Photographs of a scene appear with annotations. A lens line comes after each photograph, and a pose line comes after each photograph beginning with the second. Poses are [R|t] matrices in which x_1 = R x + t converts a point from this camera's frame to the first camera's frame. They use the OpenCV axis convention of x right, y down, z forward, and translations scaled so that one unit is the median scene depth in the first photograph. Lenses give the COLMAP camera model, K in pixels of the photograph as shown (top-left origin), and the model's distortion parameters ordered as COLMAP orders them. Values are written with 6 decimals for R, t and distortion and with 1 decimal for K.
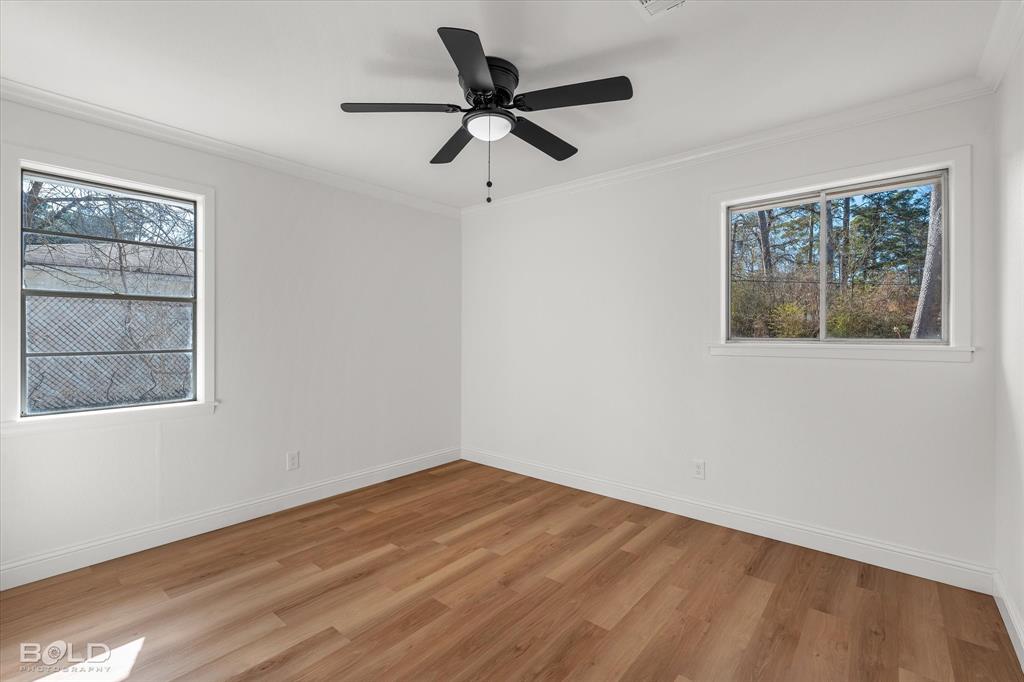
lens RADIAL K [[454.2, 0, 508.4], [0, 454.2, 341.7], [0, 0, 1]] dist [-0.000881, 0.000254]
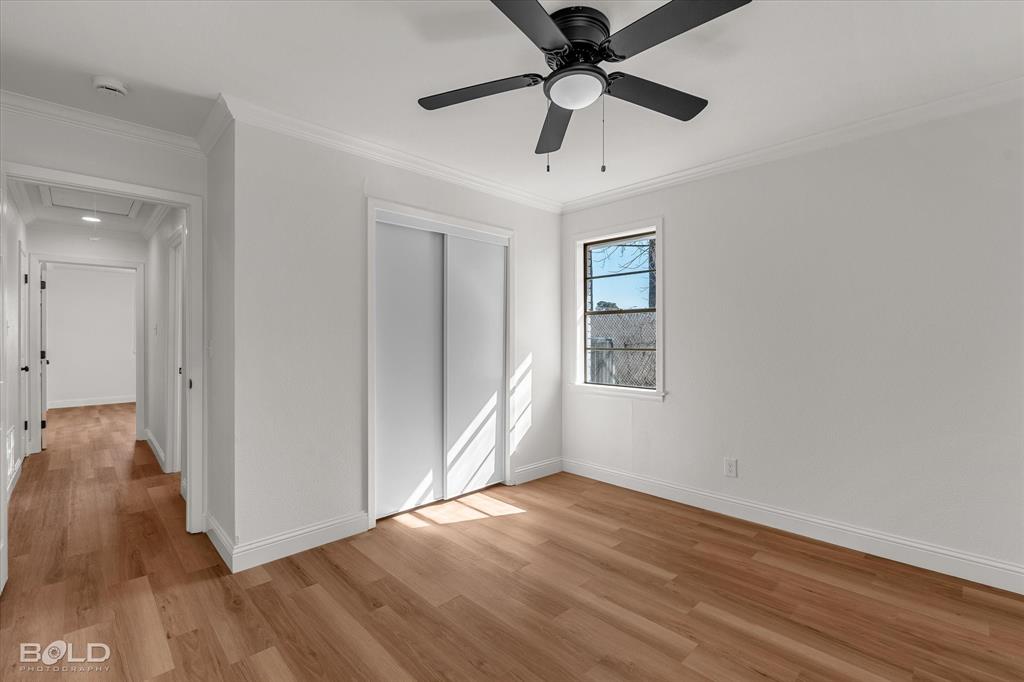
lens RADIAL K [[454.2, 0, 508.4], [0, 454.2, 341.7], [0, 0, 1]] dist [-0.000881, 0.000254]
pose [[-0.106184, 0.008148, -0.994313, 0.614209], [-0.011014, 0.999895, 0.009370, -0.009852], [0.994285, 0.011946, -0.106083, 0.730182]]
